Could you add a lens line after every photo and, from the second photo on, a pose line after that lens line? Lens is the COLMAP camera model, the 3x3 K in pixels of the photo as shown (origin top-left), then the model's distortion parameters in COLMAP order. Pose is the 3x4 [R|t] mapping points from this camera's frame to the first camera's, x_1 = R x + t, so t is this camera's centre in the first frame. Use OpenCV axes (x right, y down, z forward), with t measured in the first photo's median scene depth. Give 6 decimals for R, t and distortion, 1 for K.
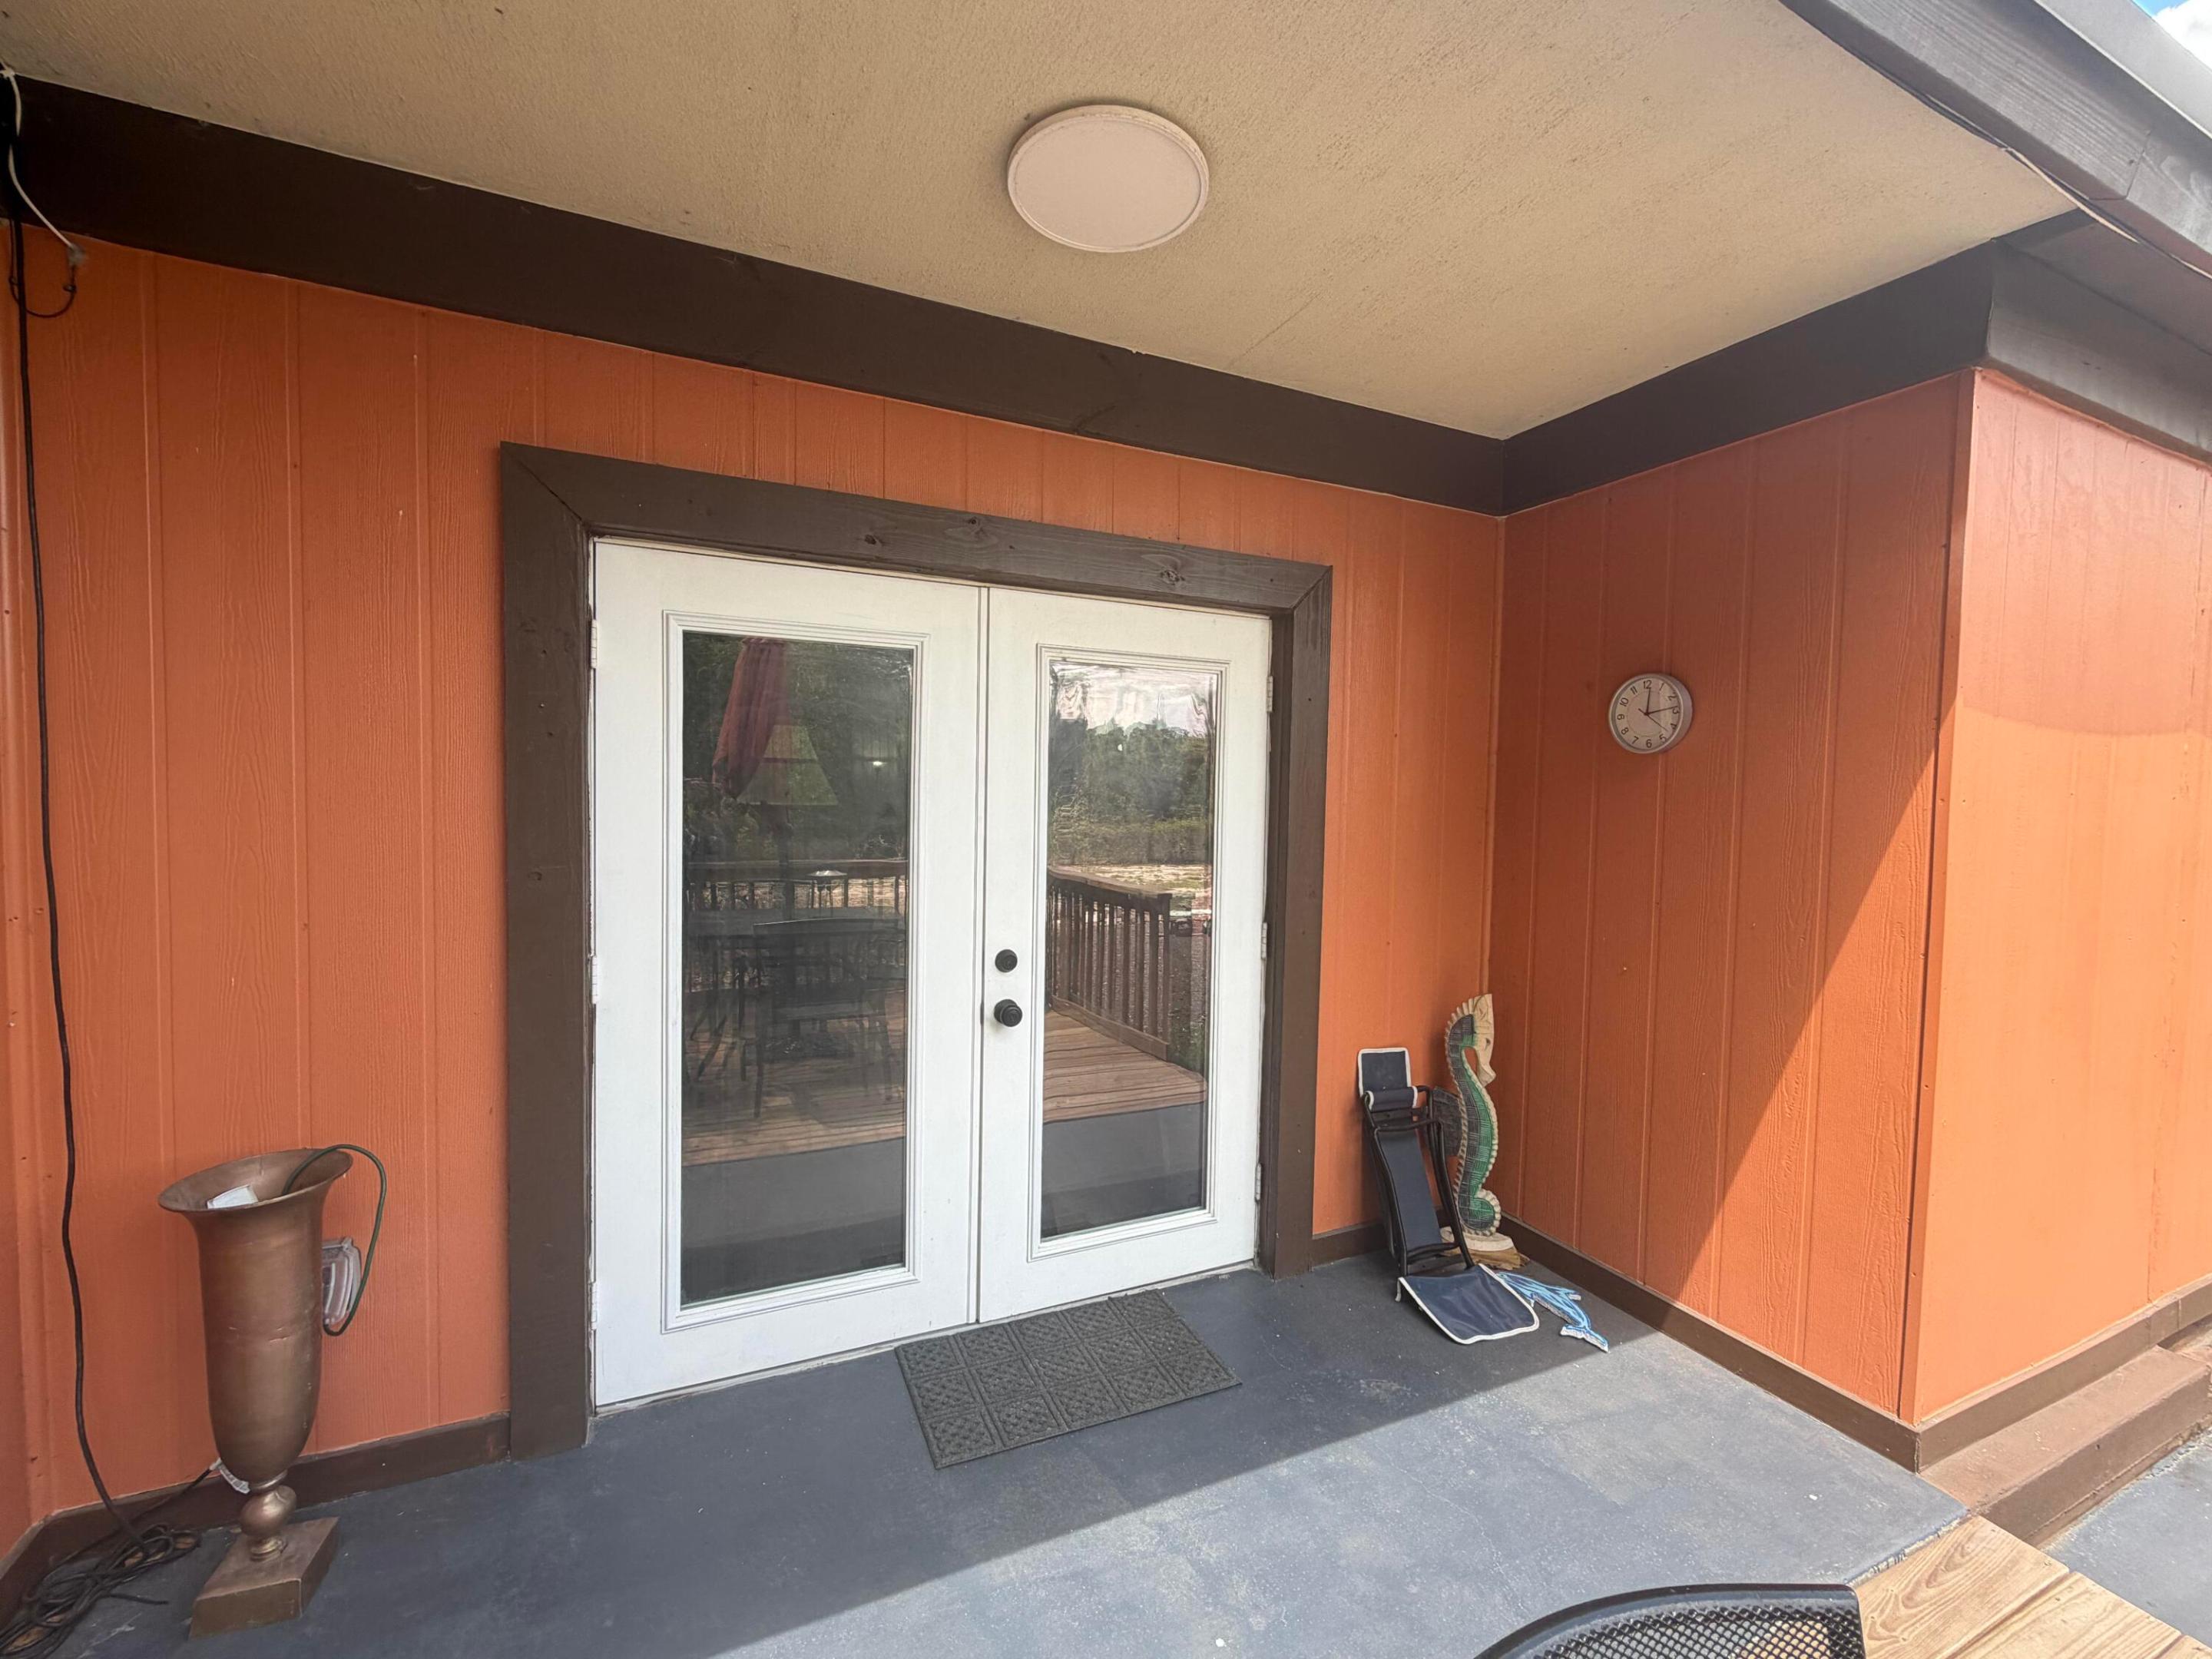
lens RADIAL K [[916.3, 0, 1096.1], [0, 916.3, 825.5], [0, 0, 1]] dist [0.000726, 0.000330]
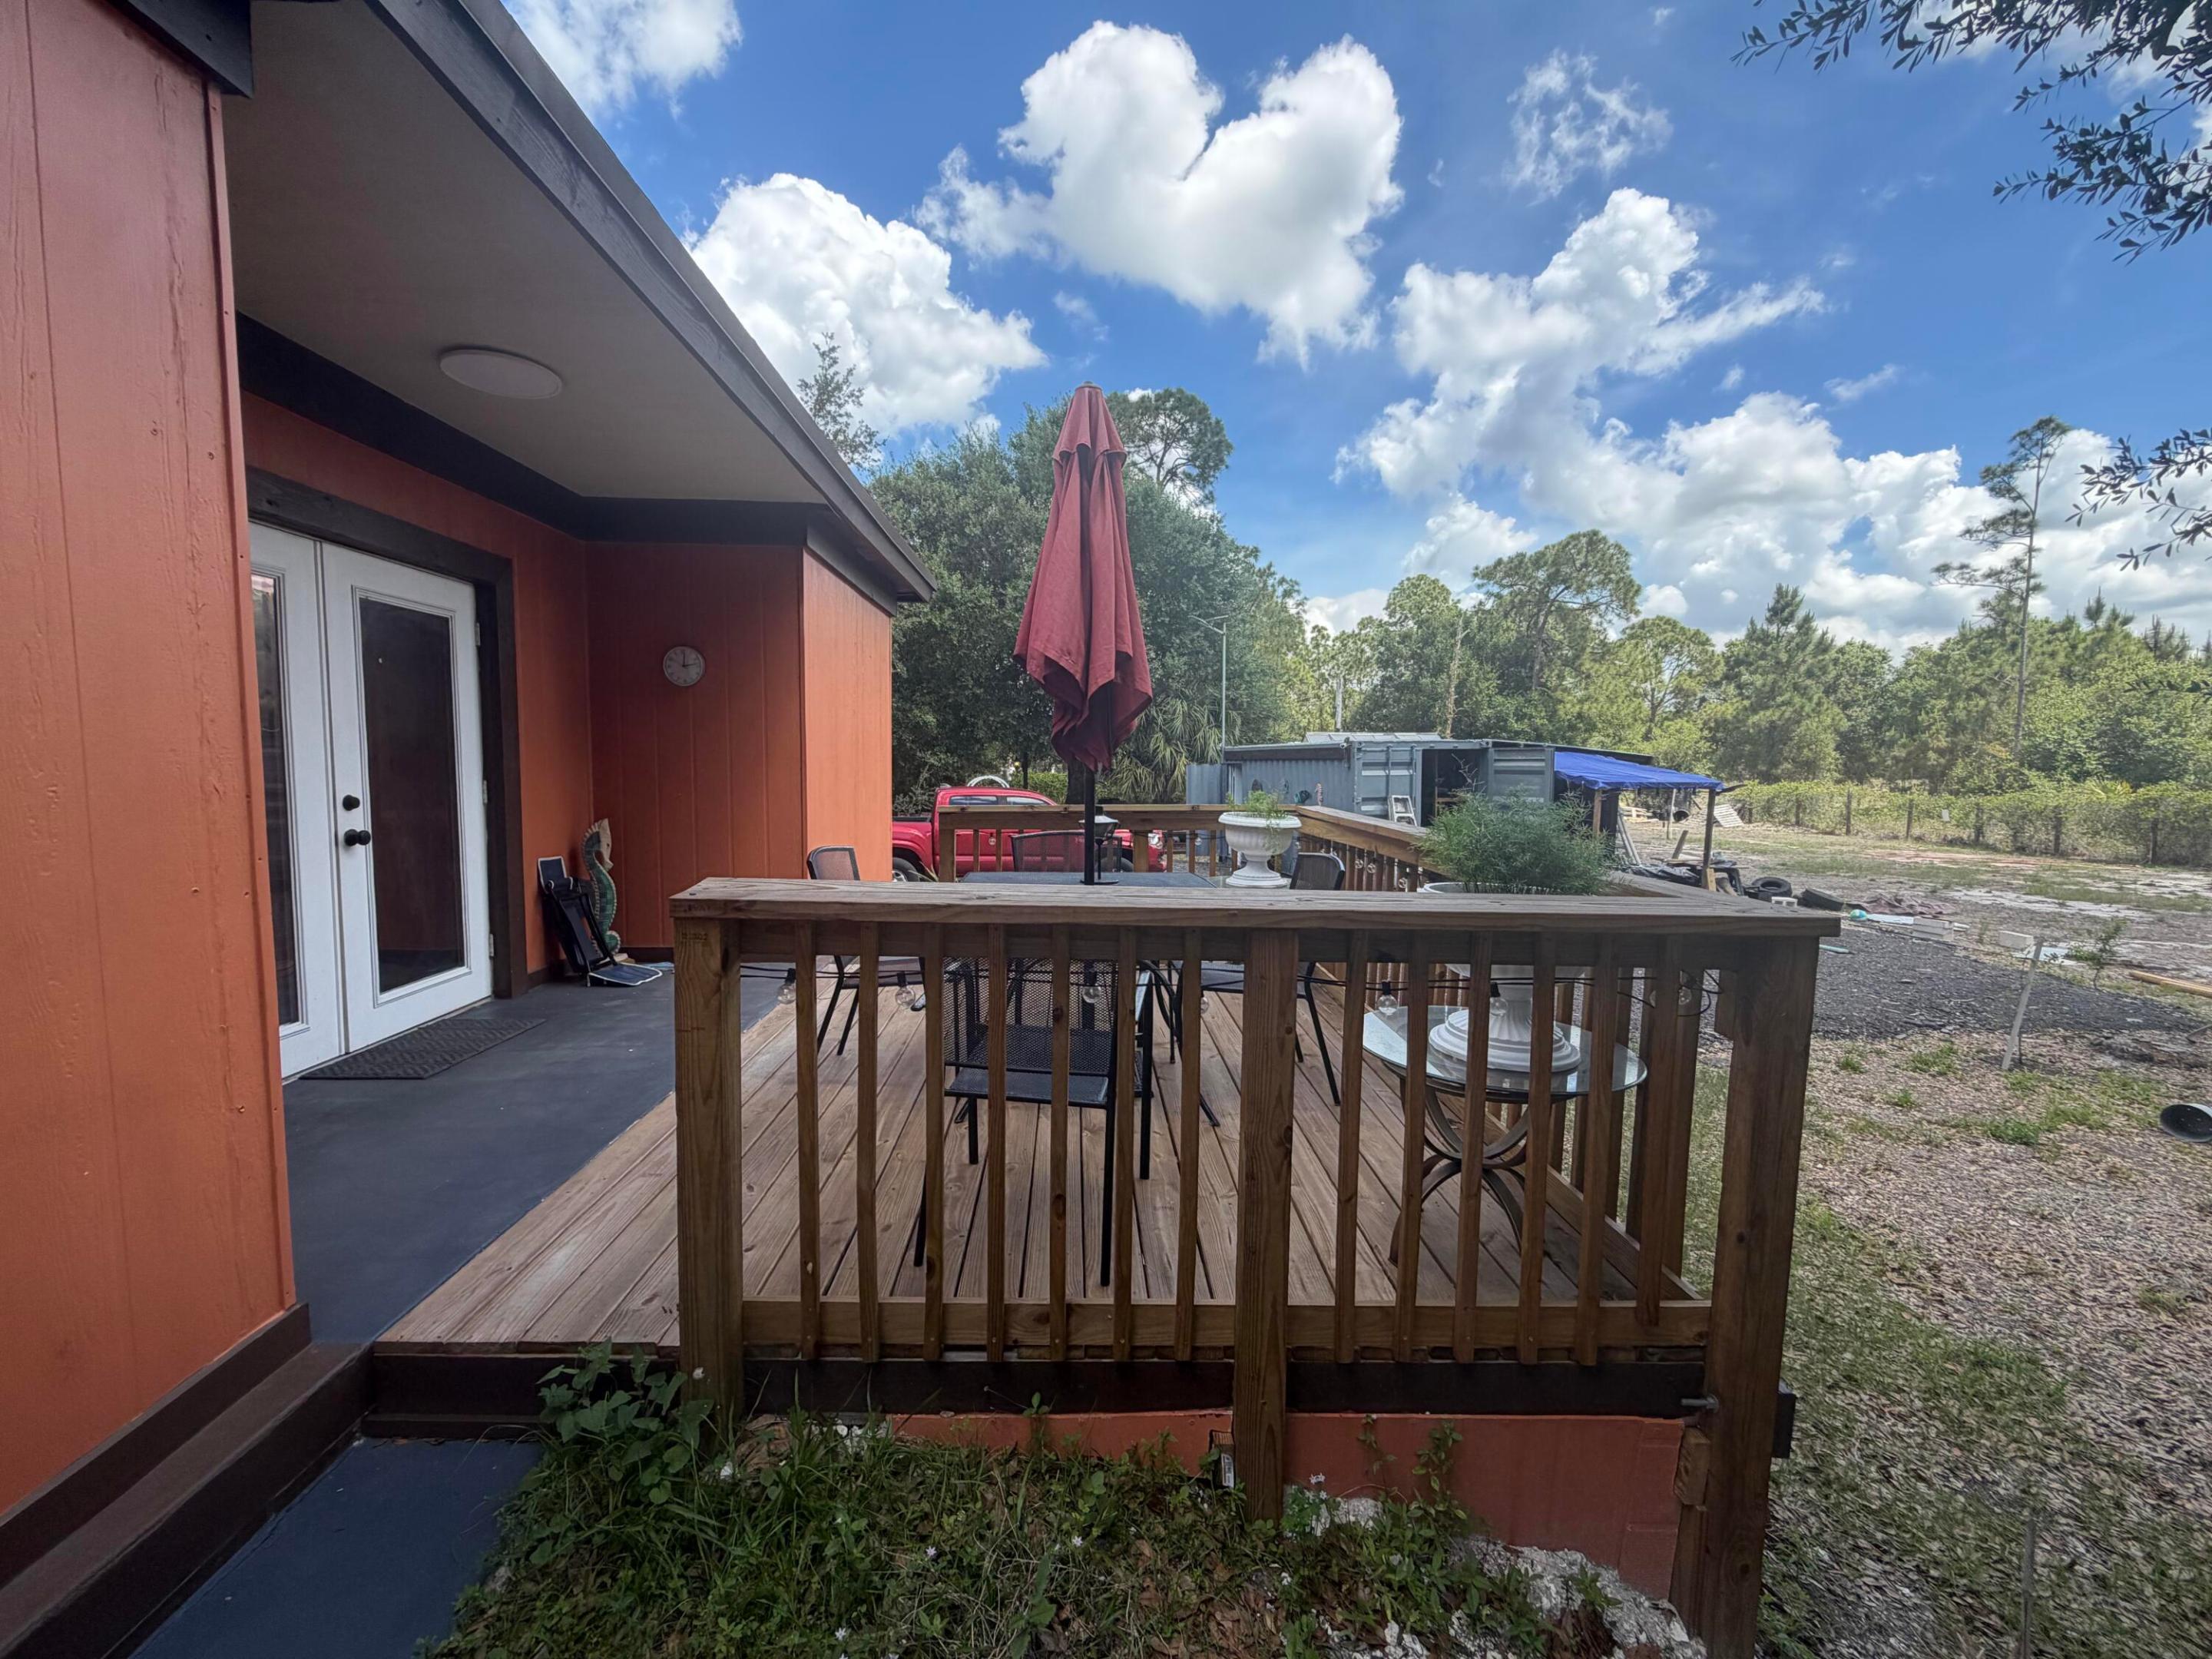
lens RADIAL K [[916.3, 0, 1096.1], [0, 916.3, 825.5], [0, 0, 1]] dist [0.000726, 0.000330]
pose [[0.394027, -0.081049, 0.915518, -0.849574], [0.029260, 0.996706, 0.075643, 0.094148], [-0.918633, -0.003017, 0.395100, -0.586717]]
